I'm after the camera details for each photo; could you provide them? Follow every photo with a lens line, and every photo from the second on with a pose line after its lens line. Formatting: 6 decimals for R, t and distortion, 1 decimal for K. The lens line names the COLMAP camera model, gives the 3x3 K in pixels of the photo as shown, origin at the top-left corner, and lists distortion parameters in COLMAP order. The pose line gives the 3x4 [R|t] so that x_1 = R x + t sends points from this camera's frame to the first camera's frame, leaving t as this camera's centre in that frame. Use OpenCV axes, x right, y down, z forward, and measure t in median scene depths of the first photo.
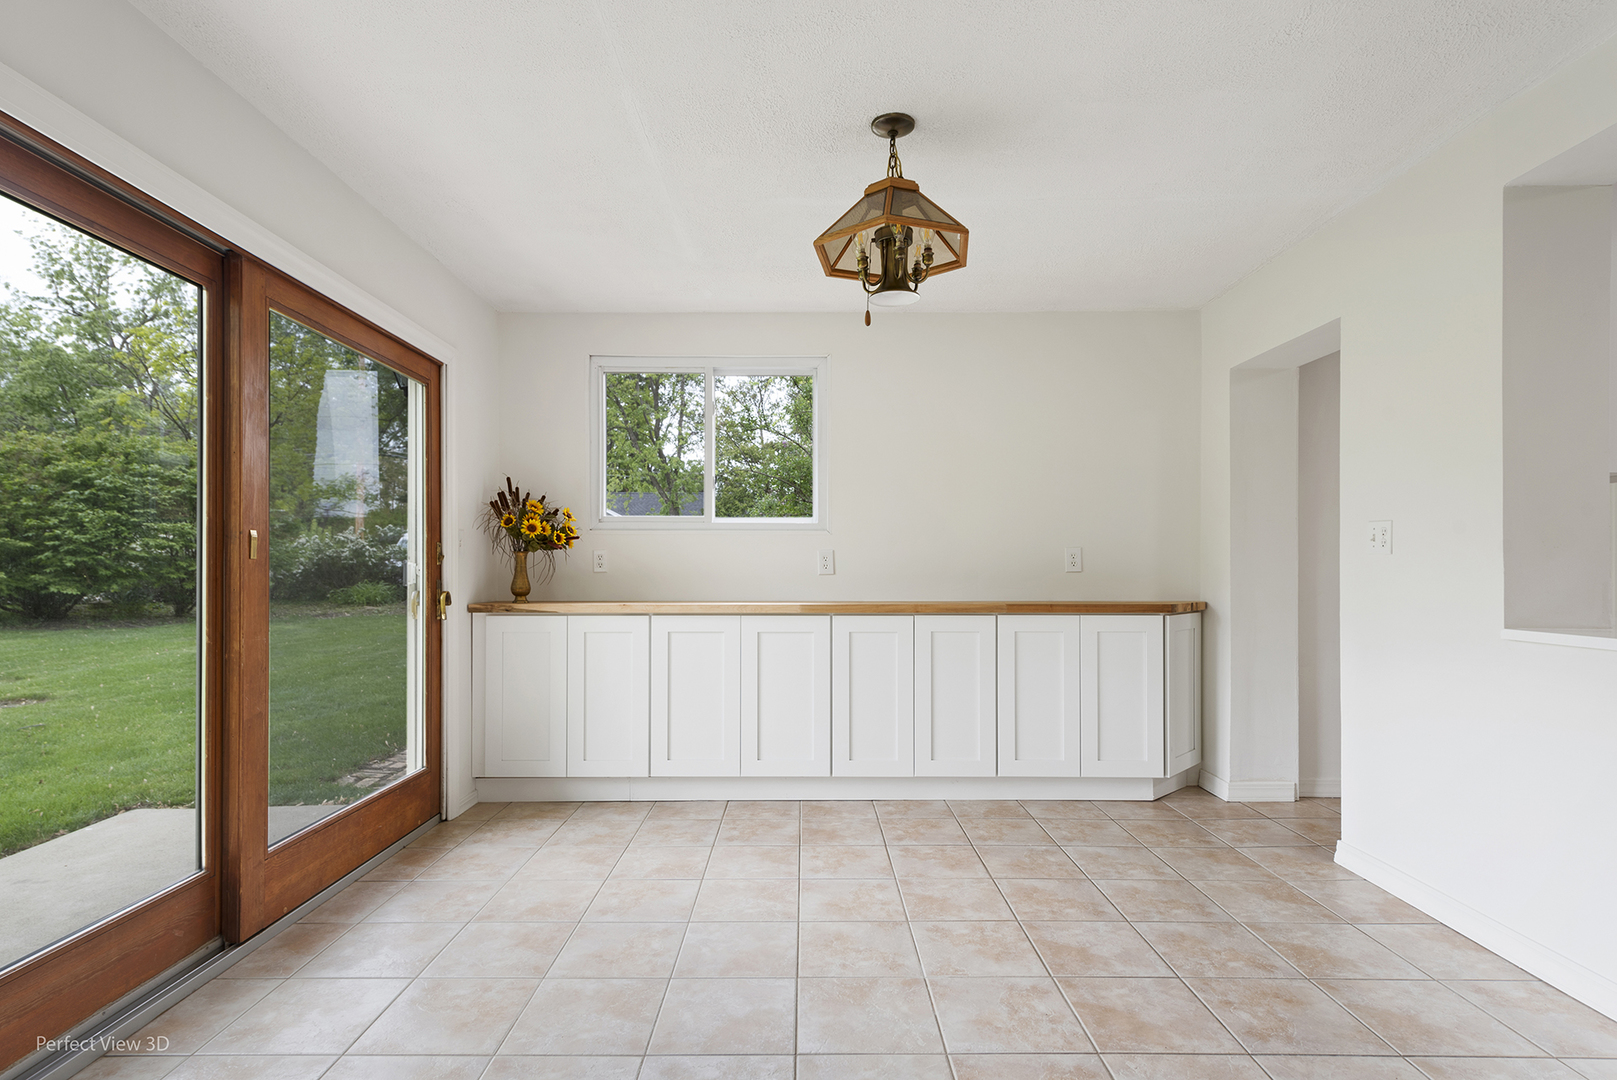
lens RADIAL K [[802.0, 0, 806.7], [0, 802.0, 561.9], [0, 0, 1]] dist [-0.006831, -0.000846]
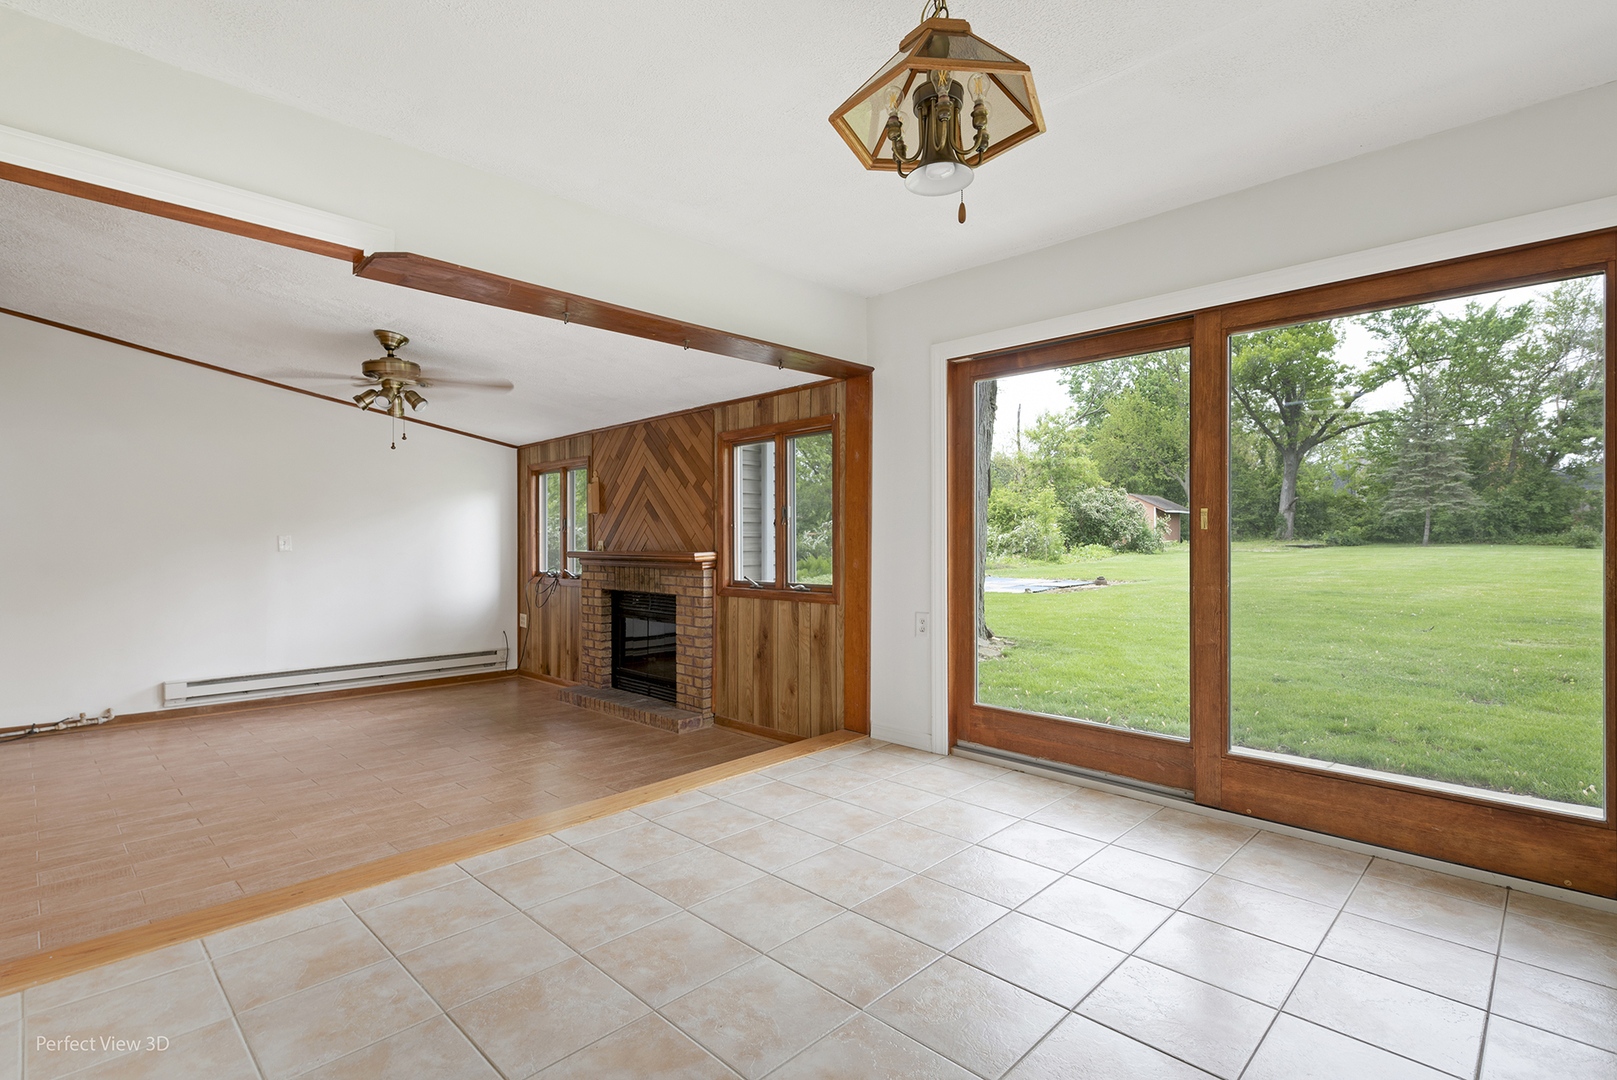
lens RADIAL K [[773.5, 0, 784.7], [0, 773.5, 536.9], [0, 0, 1]] dist [0.011459, -0.005202]
pose [[-0.721547, 0.000238, -0.692366, 0.476566], [0.006319, 0.999961, -0.006242, 0.009804], [0.692337, -0.008879, -0.721520, 0.939820]]
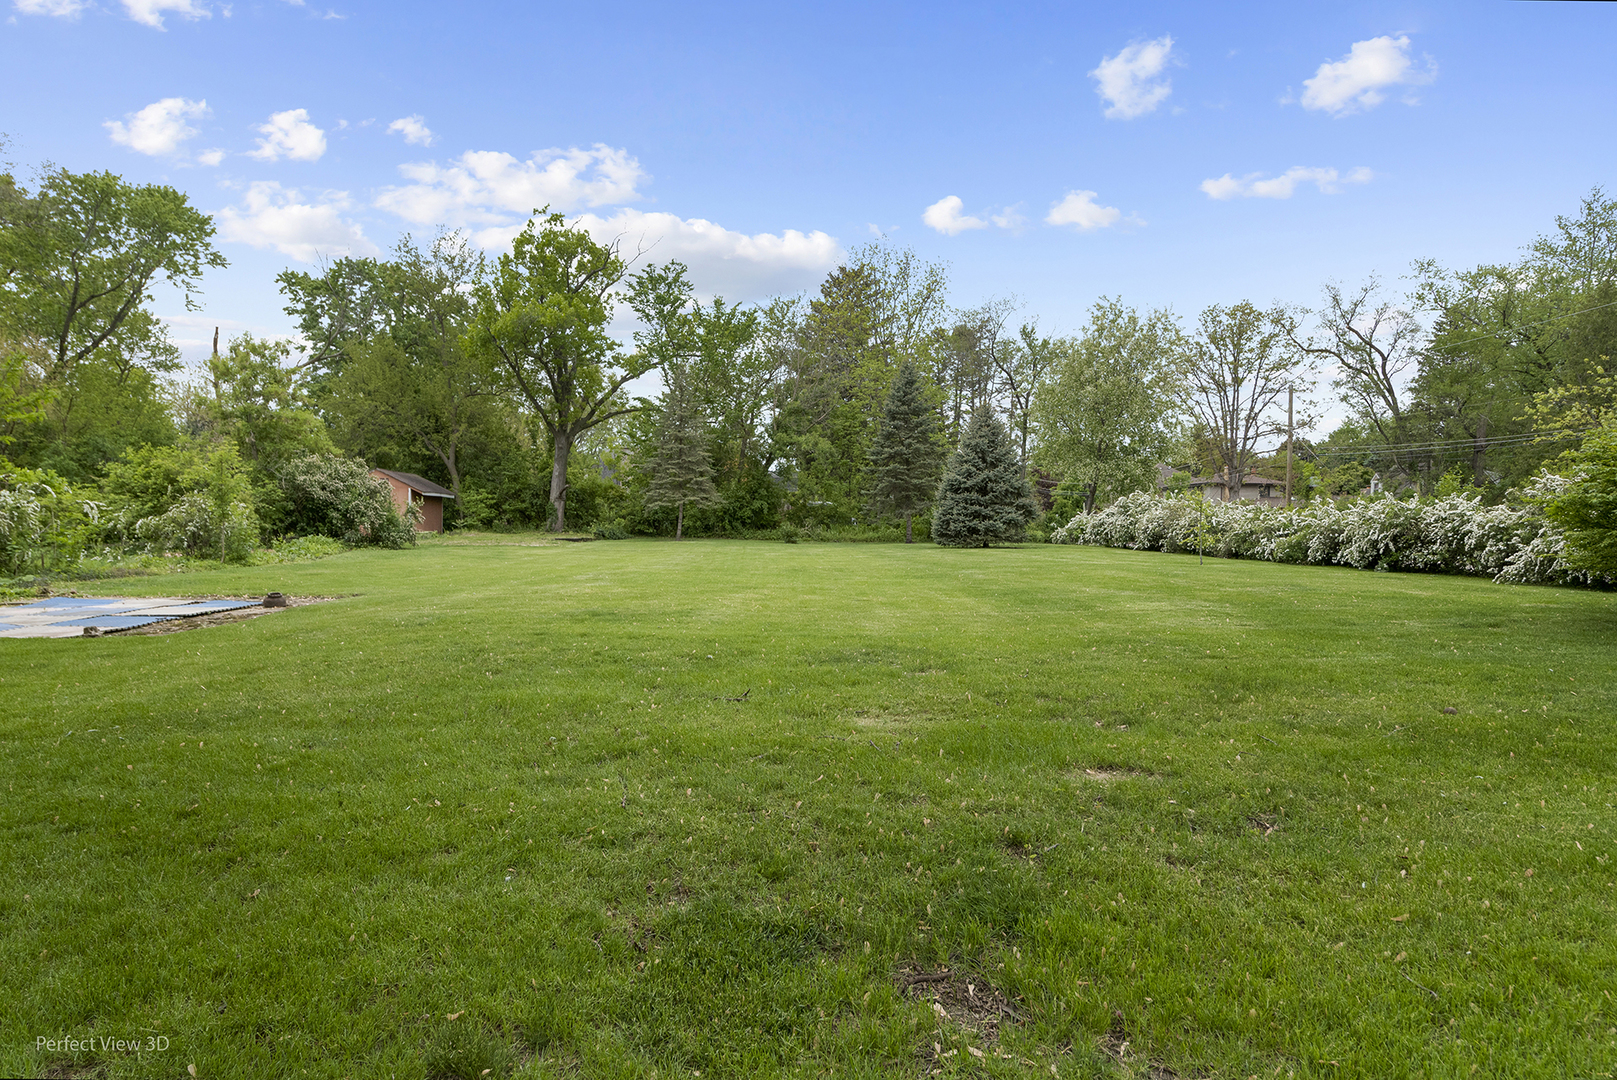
lens RADIAL K [[878.5, 0, 806.6], [0, 878.5, 552.9], [0, 0, 1]] dist [0.002166, 0.000907]
pose [[0.040729, 0.024208, -0.998877, -1.034825], [-0.009624, 0.999670, 0.023834, -0.004343], [0.999124, 0.008643, 0.040949, 0.629686]]
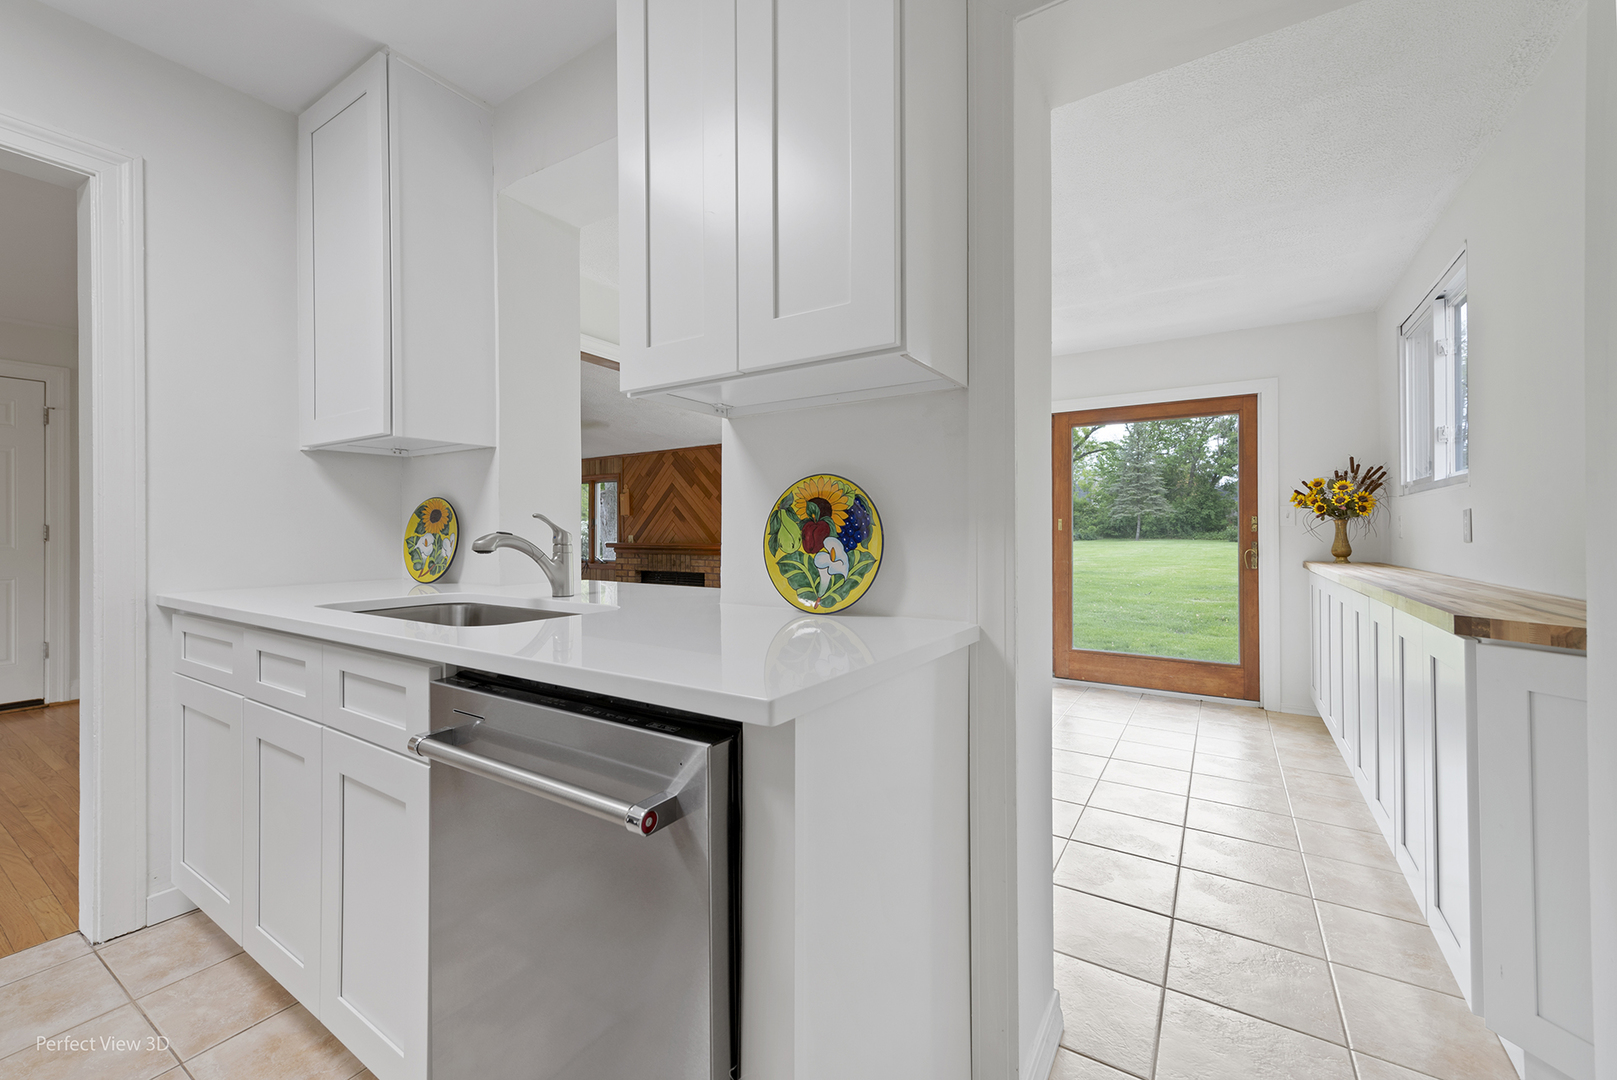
lens RADIAL K [[663.1, 0, 780.1], [0, 663.1, 526.5], [0, 0, 1]] dist [0.008032, -0.000229]
pose [[-0.569606, -0.008999, -0.821868, 1.008866], [0.003840, 0.999900, -0.013609, 0.007586], [0.821909, -0.010908, -0.569515, 0.948920]]
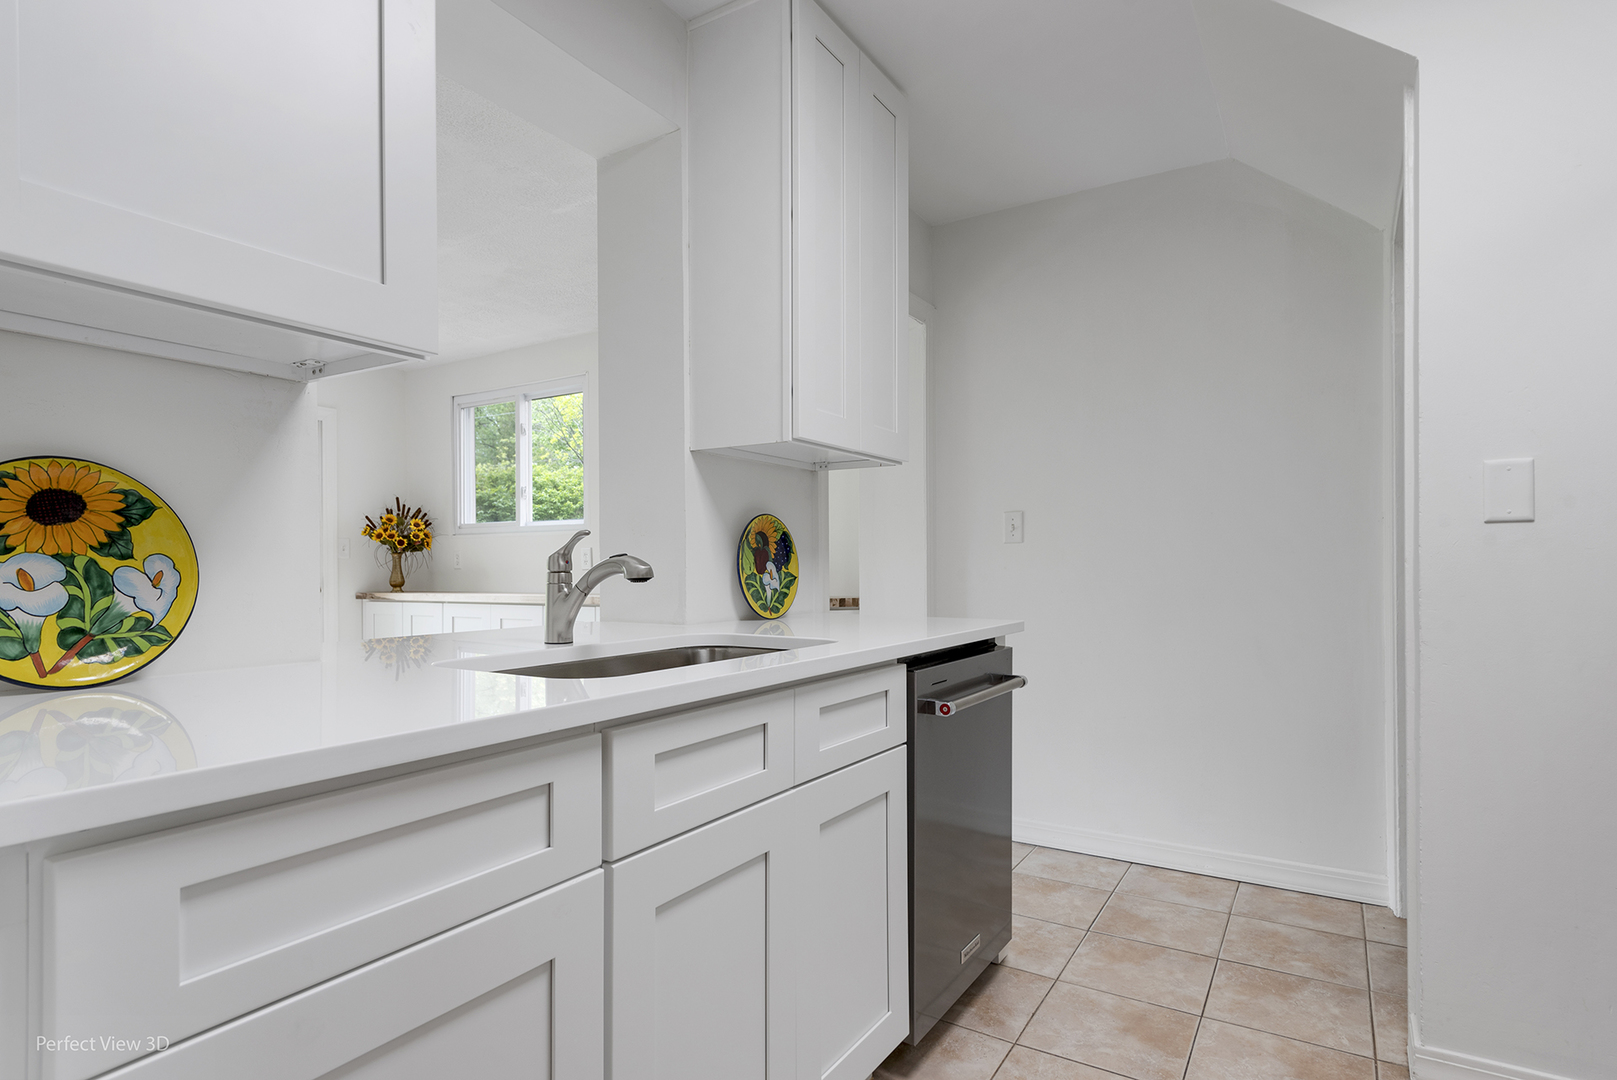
lens RADIAL K [[878.5, 0, 810.7], [0, 878.5, 563.8], [0, 0, 1]] dist [0.002166, 0.000907]
pose [[0.843876, -0.007632, -0.536485, 1.073174], [0.009697, 0.999952, 0.001028, 0.010129], [0.536451, -0.006070, 0.843909, 0.155631]]
